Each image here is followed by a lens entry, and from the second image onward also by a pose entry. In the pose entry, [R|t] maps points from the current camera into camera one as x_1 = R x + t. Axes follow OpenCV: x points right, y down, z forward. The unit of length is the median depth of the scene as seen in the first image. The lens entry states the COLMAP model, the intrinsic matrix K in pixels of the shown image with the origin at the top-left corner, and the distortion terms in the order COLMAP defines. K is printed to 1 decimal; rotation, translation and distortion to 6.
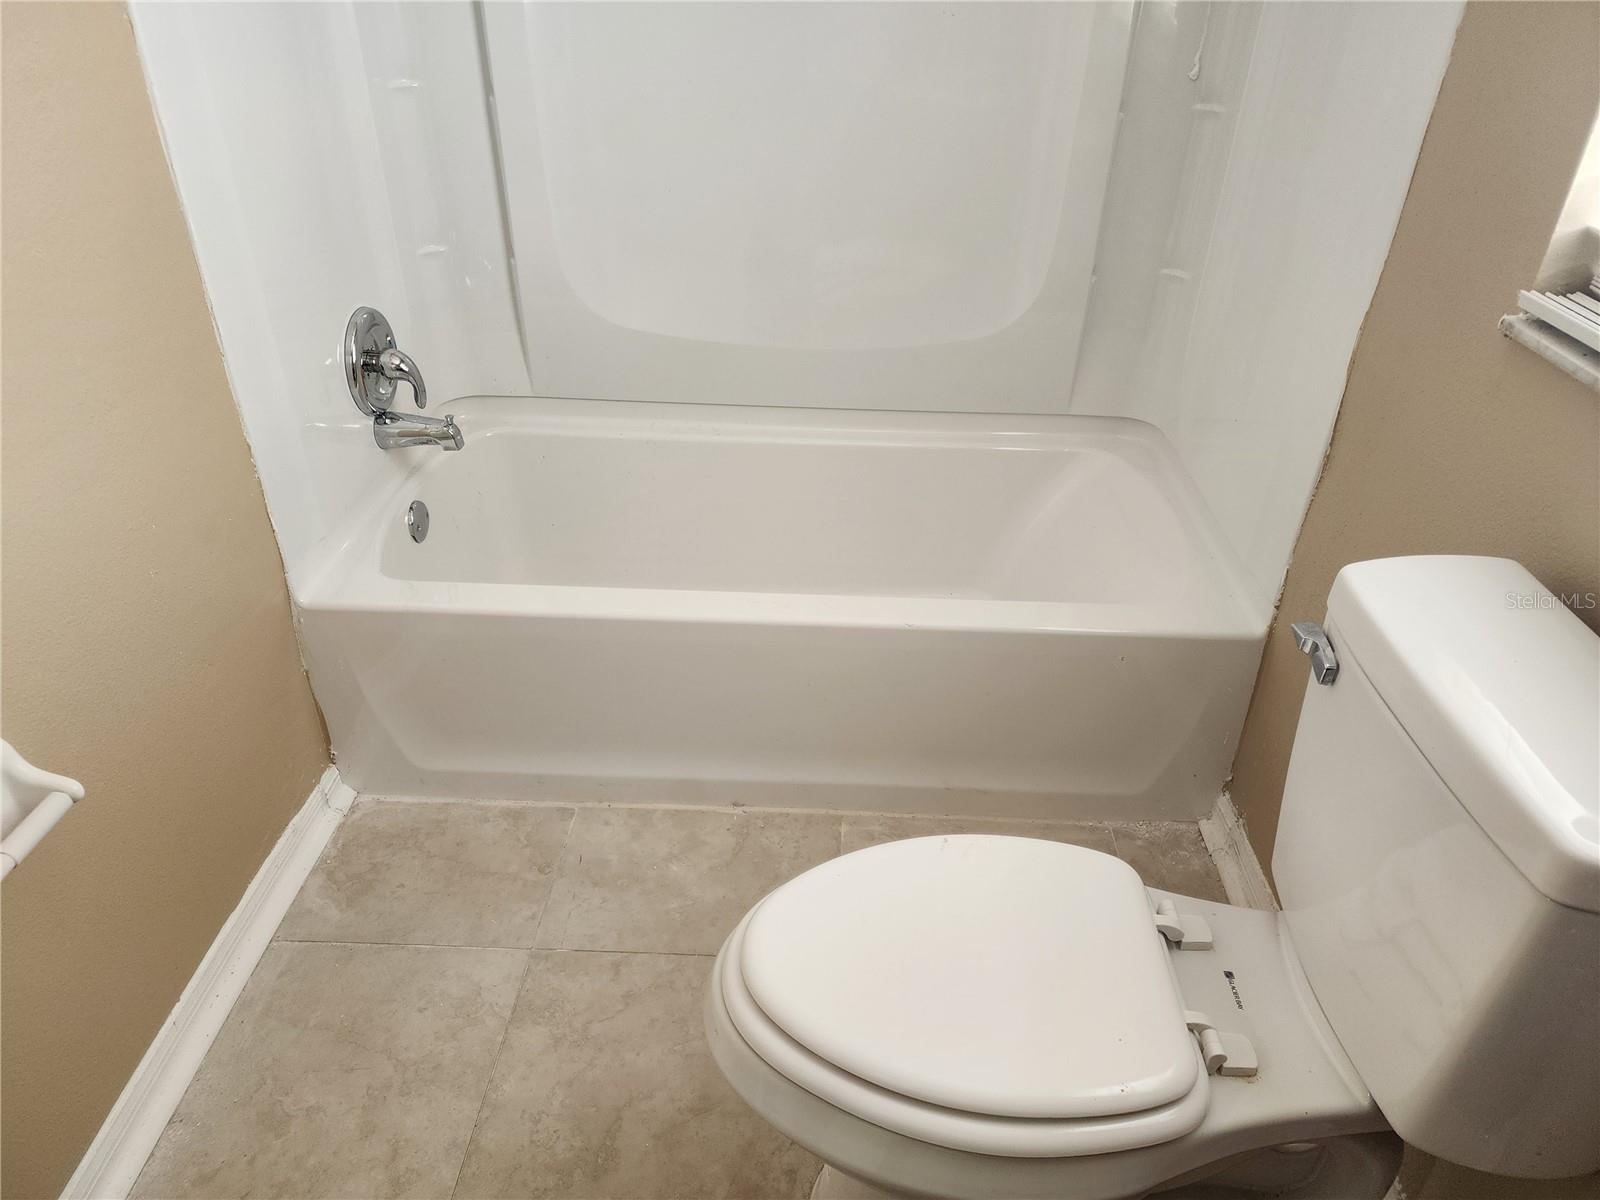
lens RADIAL K [[1077.2, 0, 803.0], [0, 1077.2, 601.2], [0, 0, 1]] dist [0.075058, -0.066830]
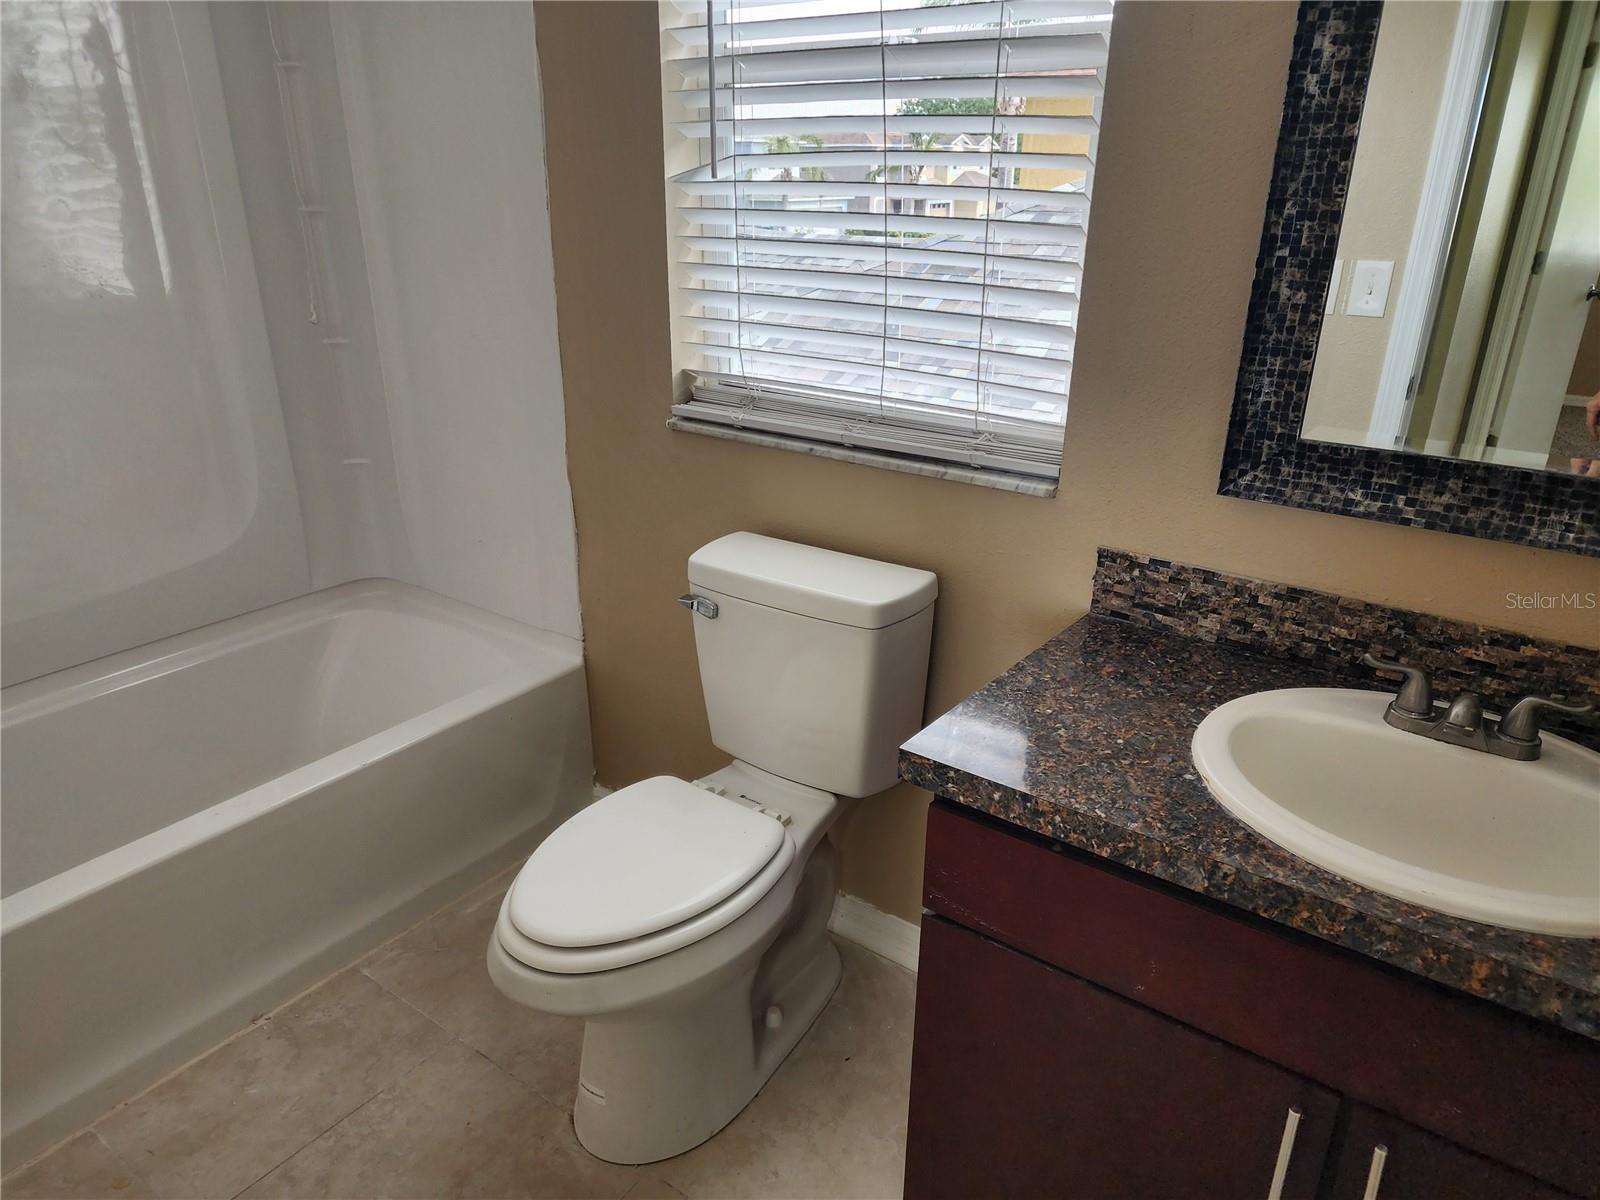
lens RADIAL K [[1077.2, 0, 803.0], [0, 1077.2, 601.2], [0, 0, 1]] dist [0.075058, -0.066830]
pose [[0.554643, -0.318348, 0.768782, -0.447669], [0.444781, 0.894275, 0.049424, 0.015743], [-0.703237, 0.314527, 0.637598, -0.140821]]
